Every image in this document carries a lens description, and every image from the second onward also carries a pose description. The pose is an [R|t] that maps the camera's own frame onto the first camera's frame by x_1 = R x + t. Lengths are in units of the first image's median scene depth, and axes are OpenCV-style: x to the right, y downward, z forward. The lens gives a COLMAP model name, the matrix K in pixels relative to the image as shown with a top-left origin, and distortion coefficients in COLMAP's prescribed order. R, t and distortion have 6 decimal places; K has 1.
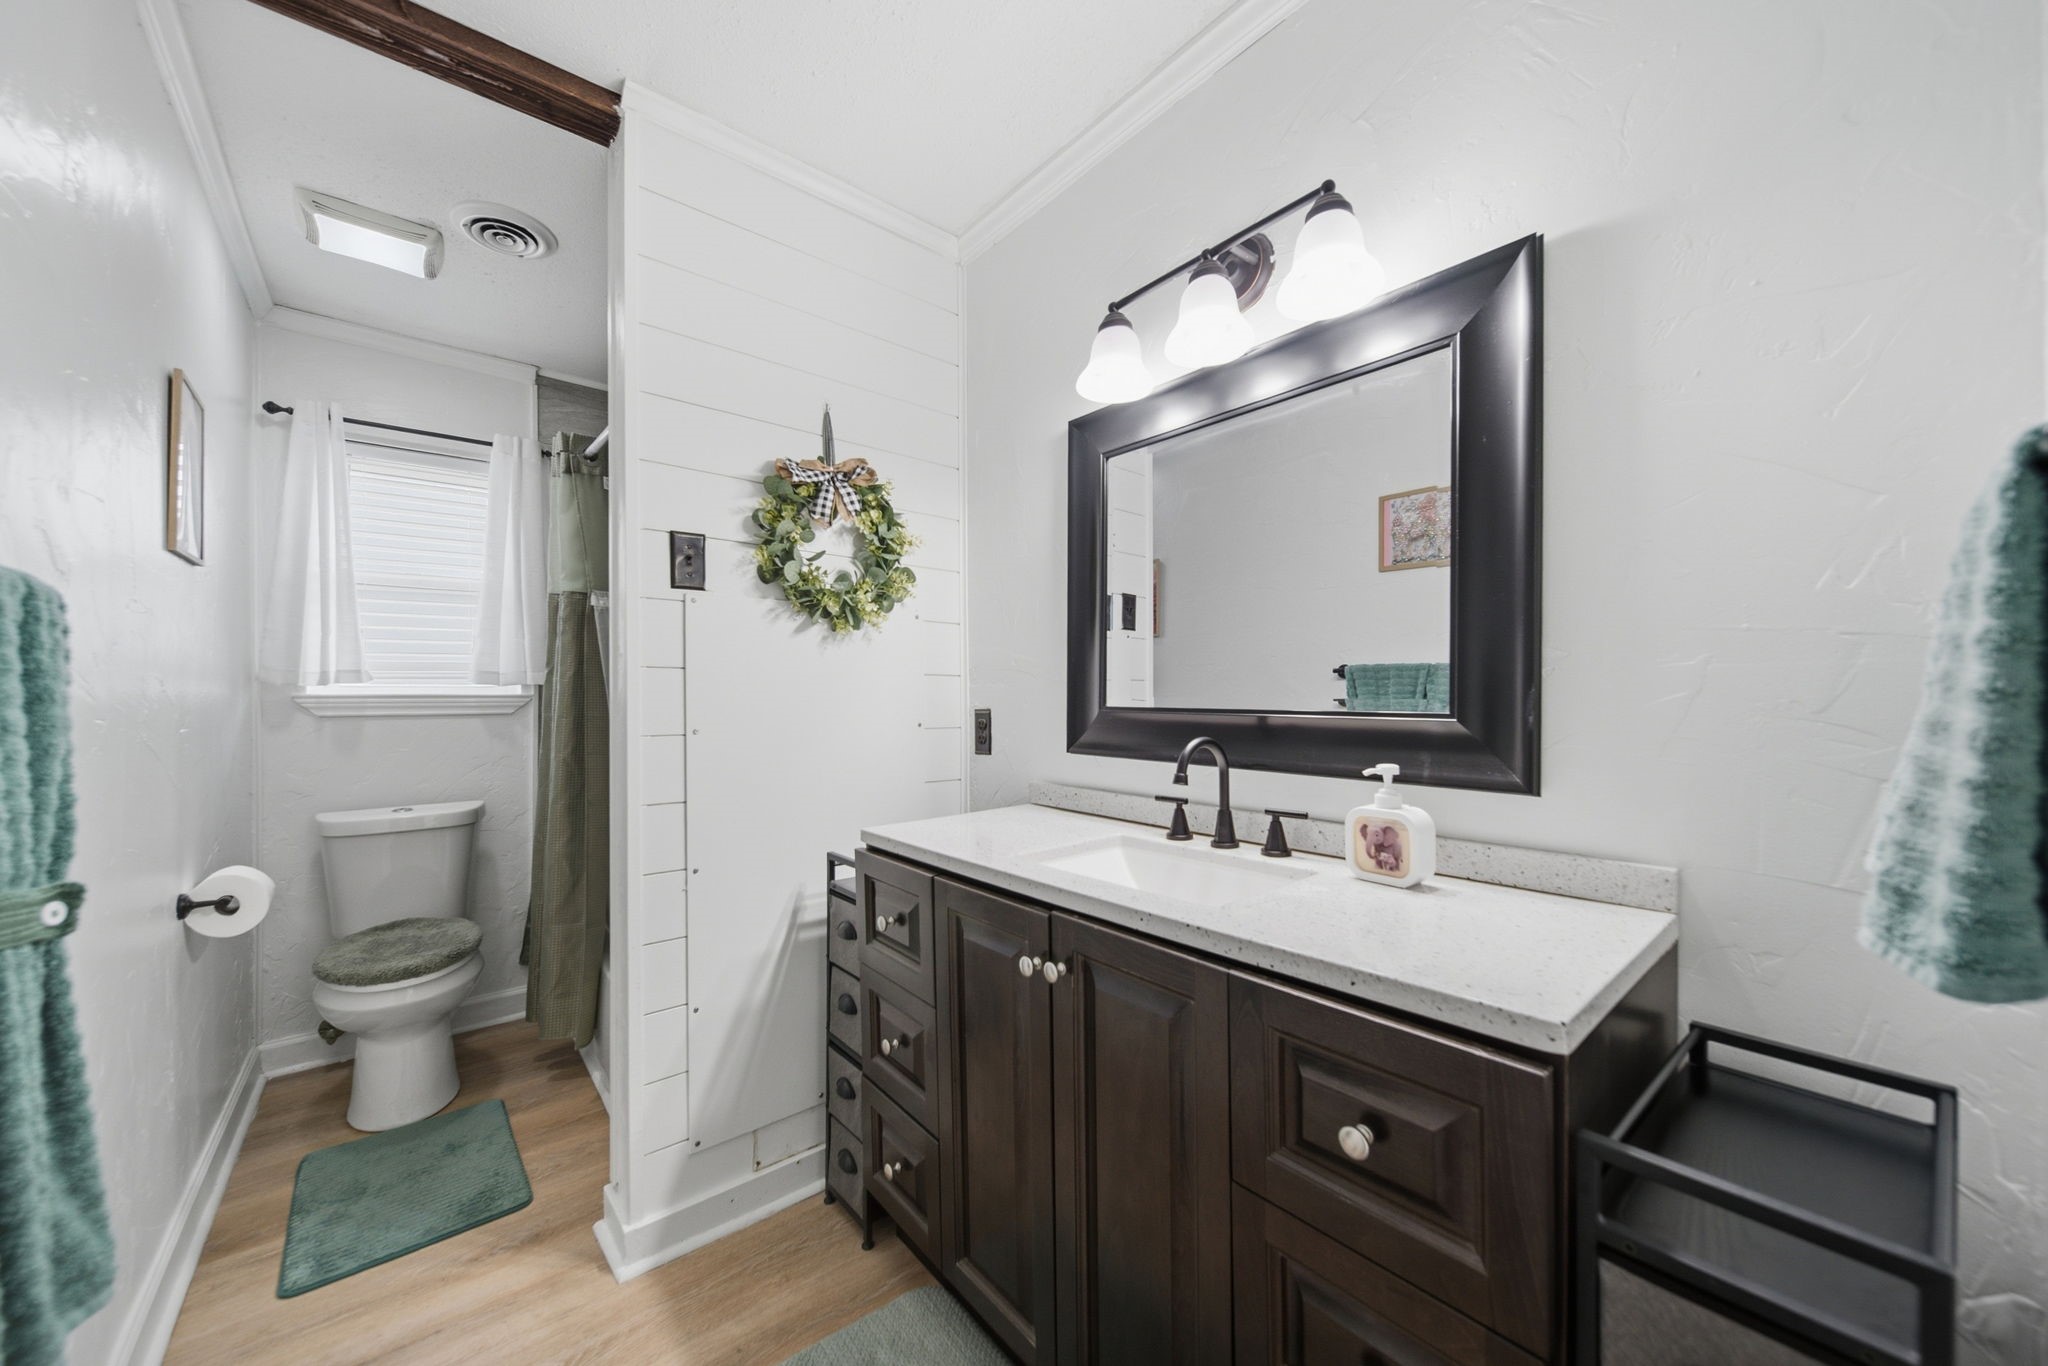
lens RADIAL K [[742.5, 0, 1014.0], [0, 742.5, 697.5], [0, 0, 1]] dist [-0.005747, 0.000095]
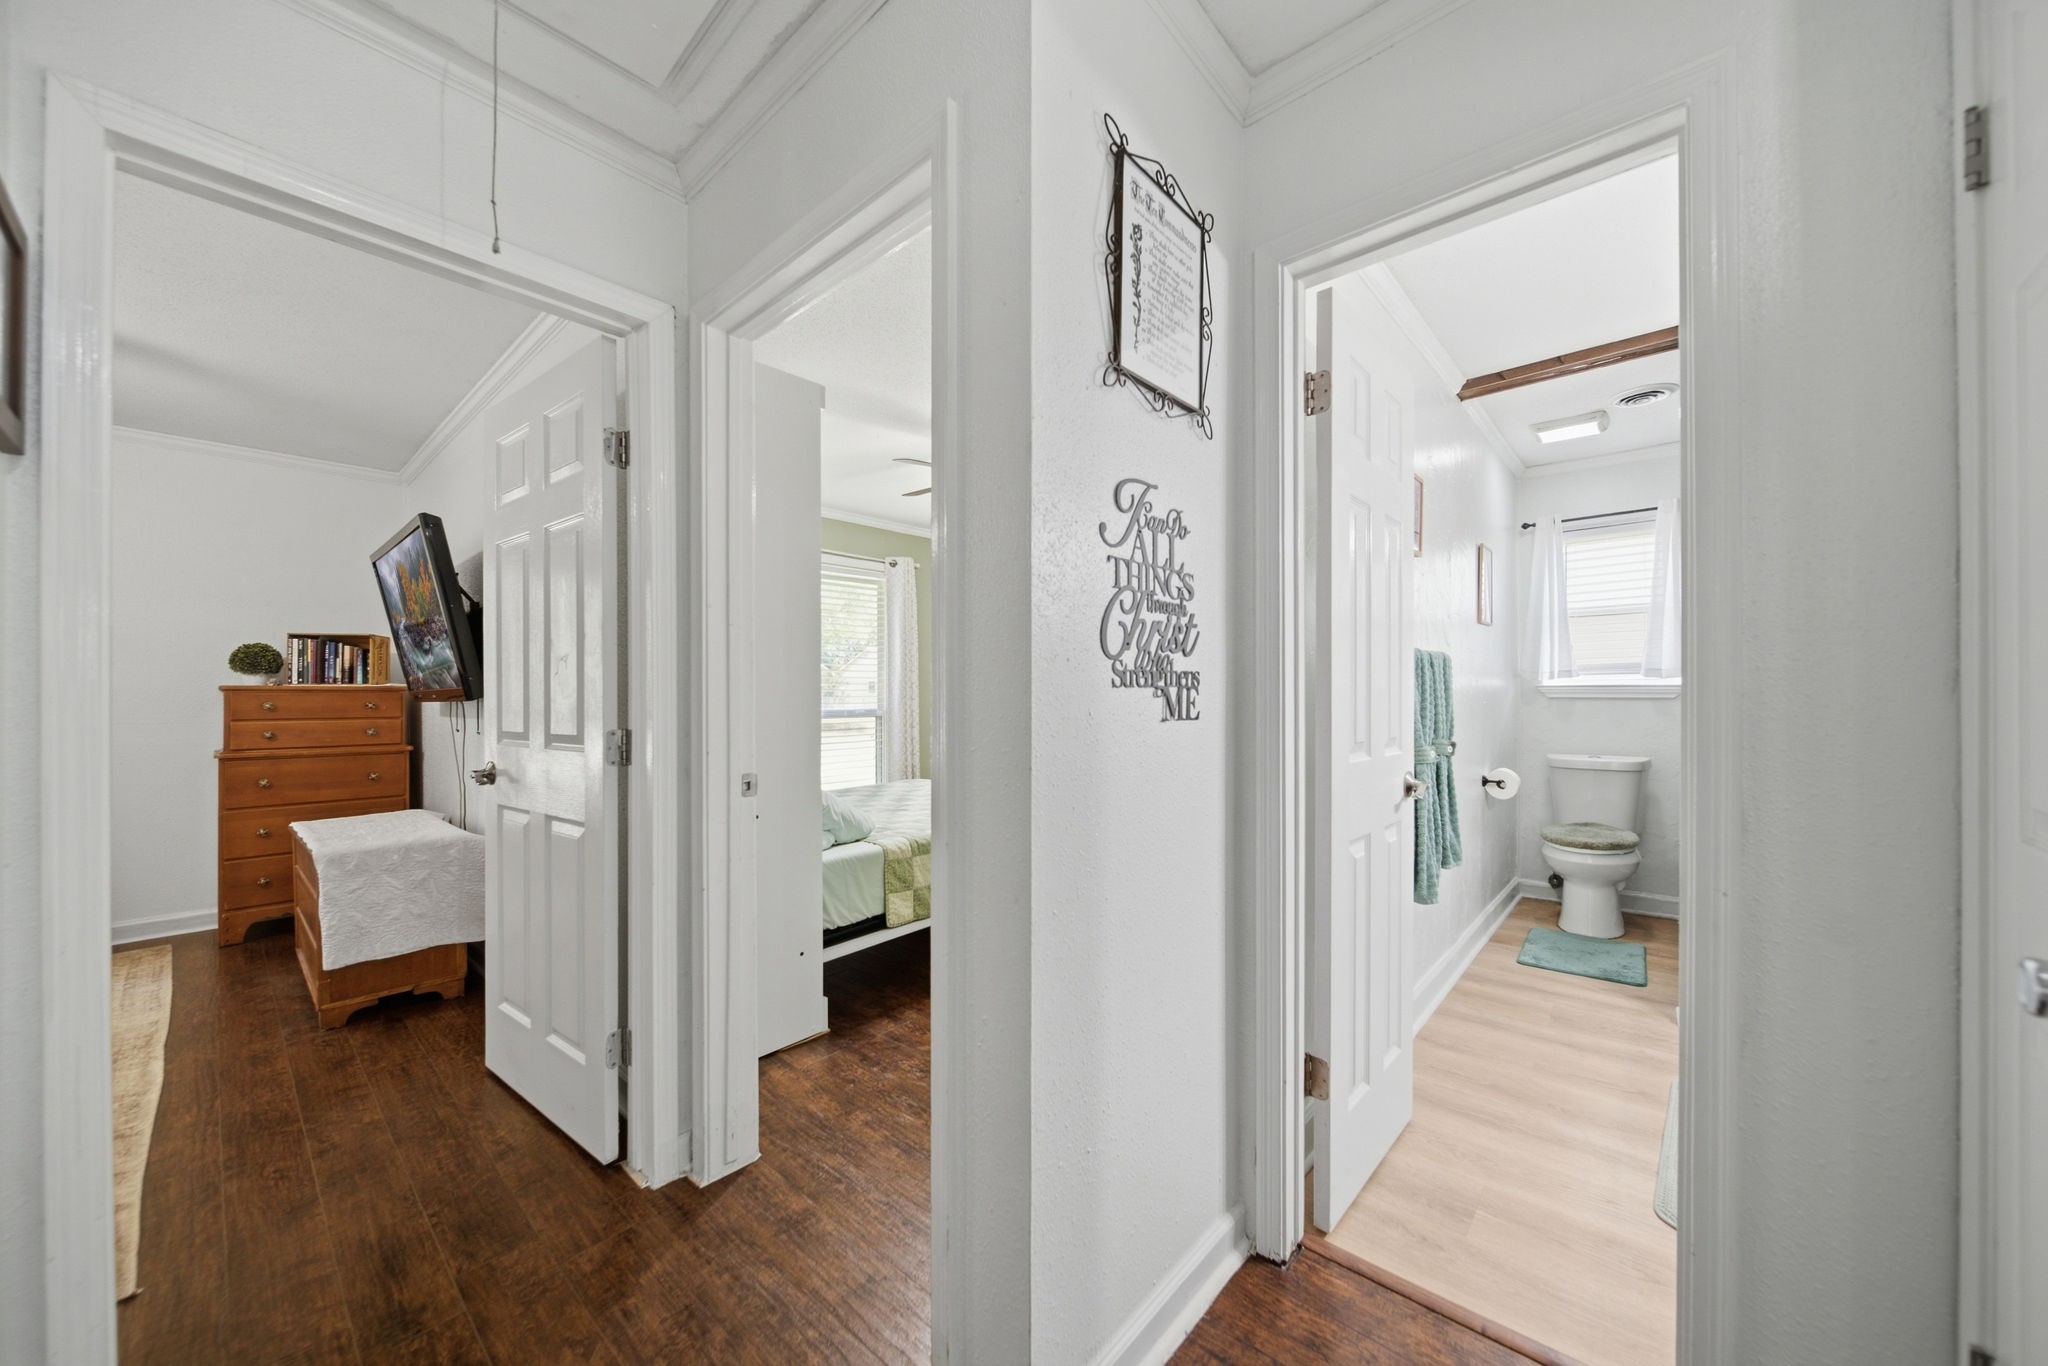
lens RADIAL K [[742.5, 0, 1015.5], [0, 742.5, 689.4], [0, 0, 1]] dist [-0.005747, 0.000095]
pose [[0.145828, 0.002537, -0.989307, 0.676735], [0.004101, 0.999987, 0.003169, -0.005036], [0.989302, -0.004519, 0.145815, -0.560484]]
